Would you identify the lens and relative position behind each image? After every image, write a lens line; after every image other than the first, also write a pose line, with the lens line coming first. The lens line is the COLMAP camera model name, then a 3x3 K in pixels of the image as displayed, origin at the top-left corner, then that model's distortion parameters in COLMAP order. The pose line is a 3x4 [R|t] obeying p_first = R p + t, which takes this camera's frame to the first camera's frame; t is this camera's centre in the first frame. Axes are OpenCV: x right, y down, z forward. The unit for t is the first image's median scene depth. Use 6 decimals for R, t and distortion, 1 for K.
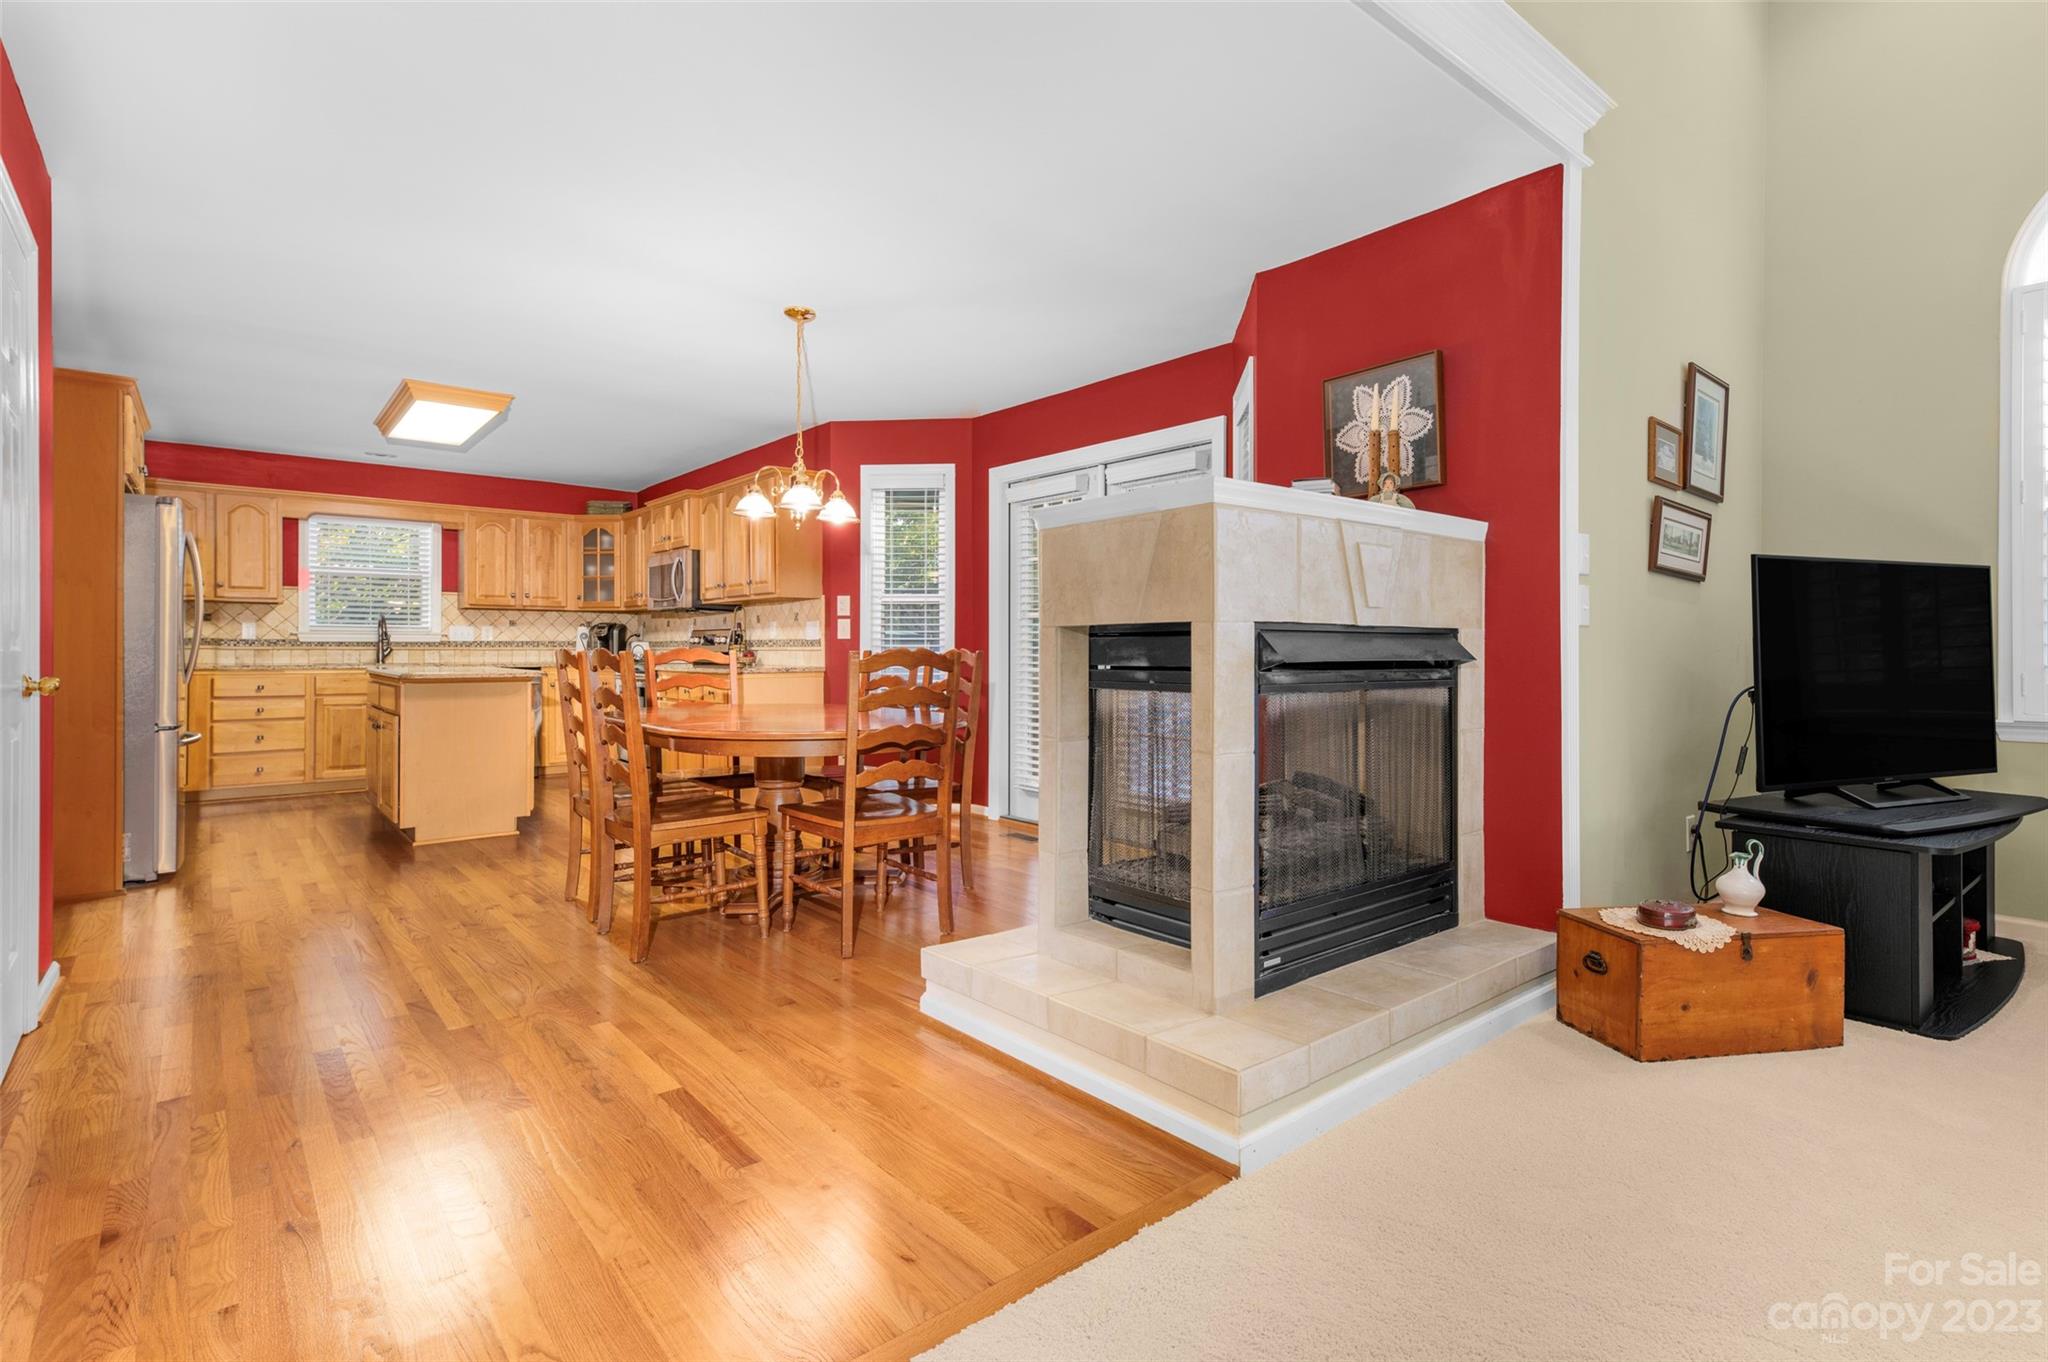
lens RADIAL K [[965.9, 0, 1040.4], [0, 965.9, 650.1], [0, 0, 1]] dist [0.008765, 0.001671]
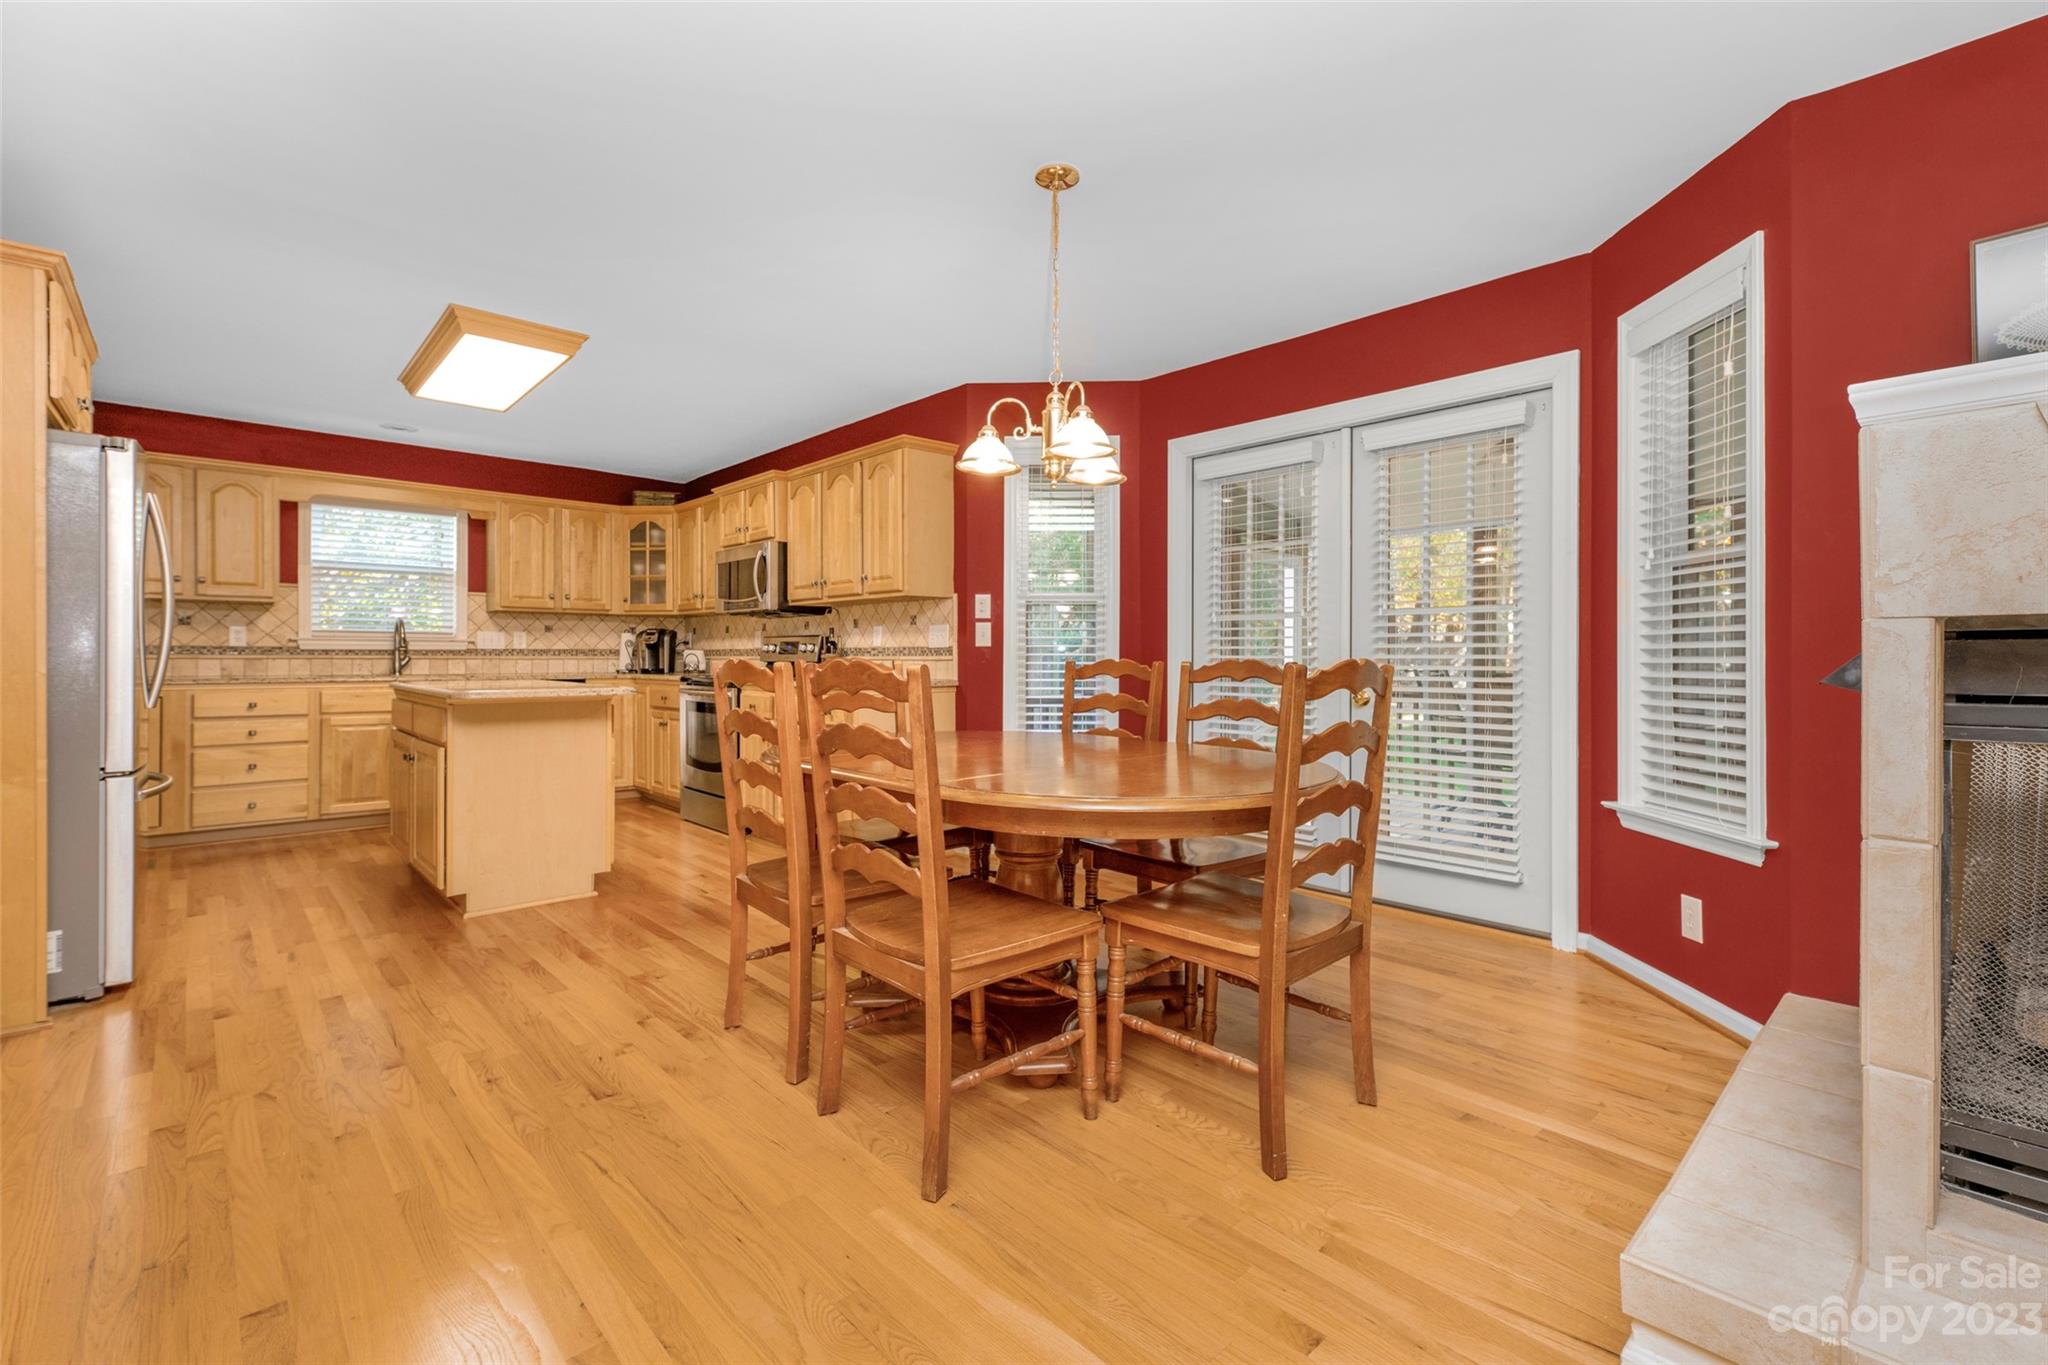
lens RADIAL K [[885.4, 0, 1024.8], [0, 885.4, 661.2], [0, 0, 1]] dist [0.012106, -0.001421]
pose [[0.999155, 0.000389, 0.041089, -0.195412], [-0.000514, 0.999995, 0.003047, -0.001353], [-0.041088, -0.003065, 0.999151, 0.236055]]
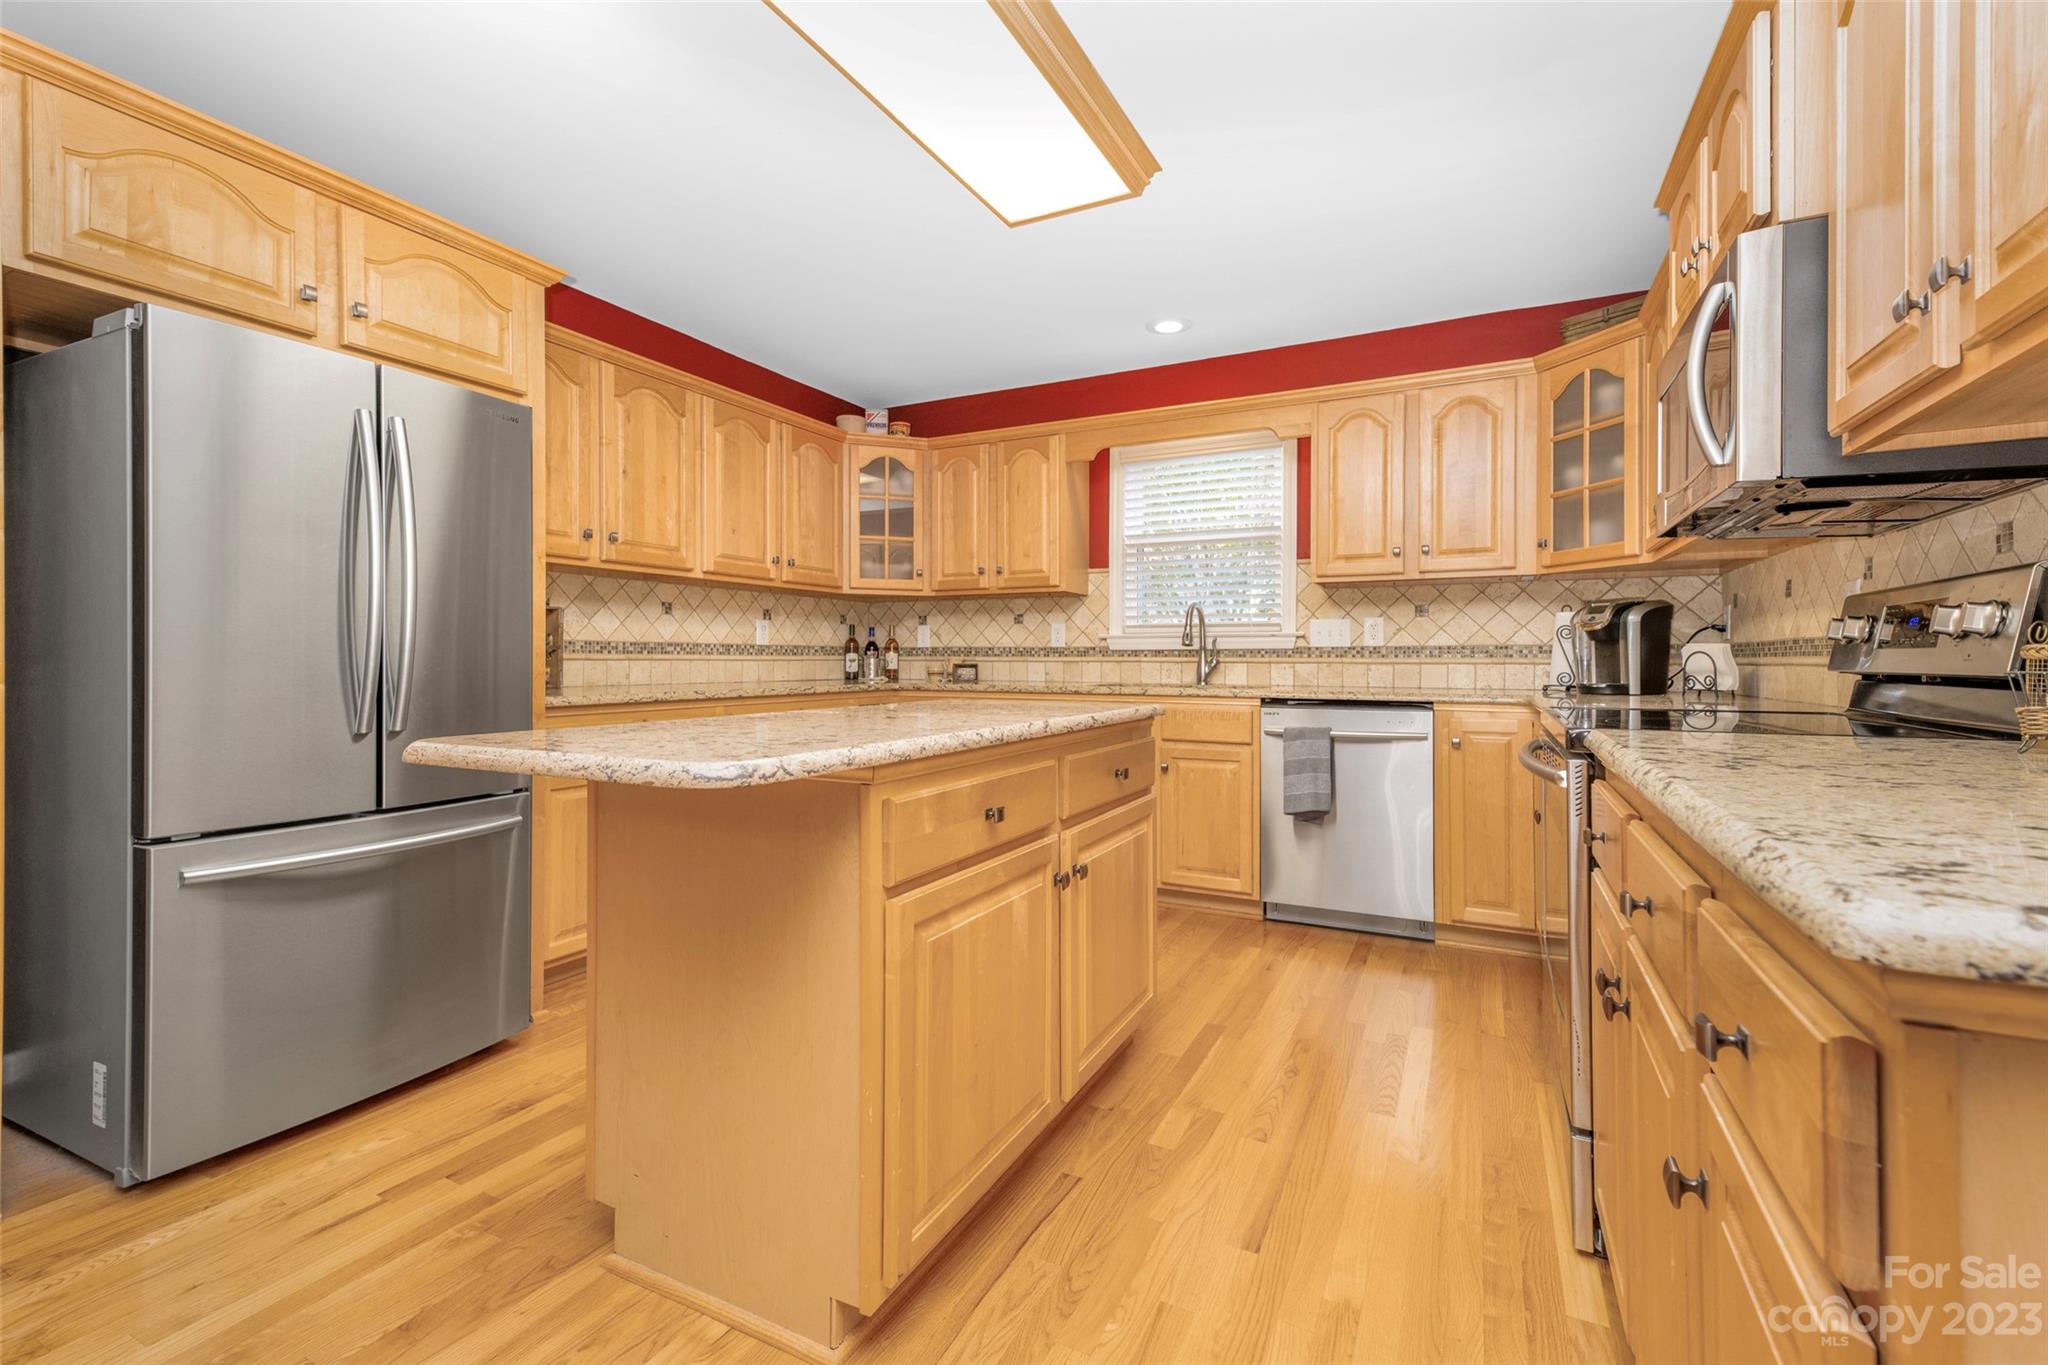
lens RADIAL K [[885.4, 0, 1019.4], [0, 885.4, 658.3], [0, 0, 1]] dist [0.012106, -0.001421]
pose [[0.378629, -0.003783, -0.925541, -0.261178], [-0.003884, 0.999976, -0.005676, 0.000816], [0.925540, 0.005744, 0.378606, 0.843476]]
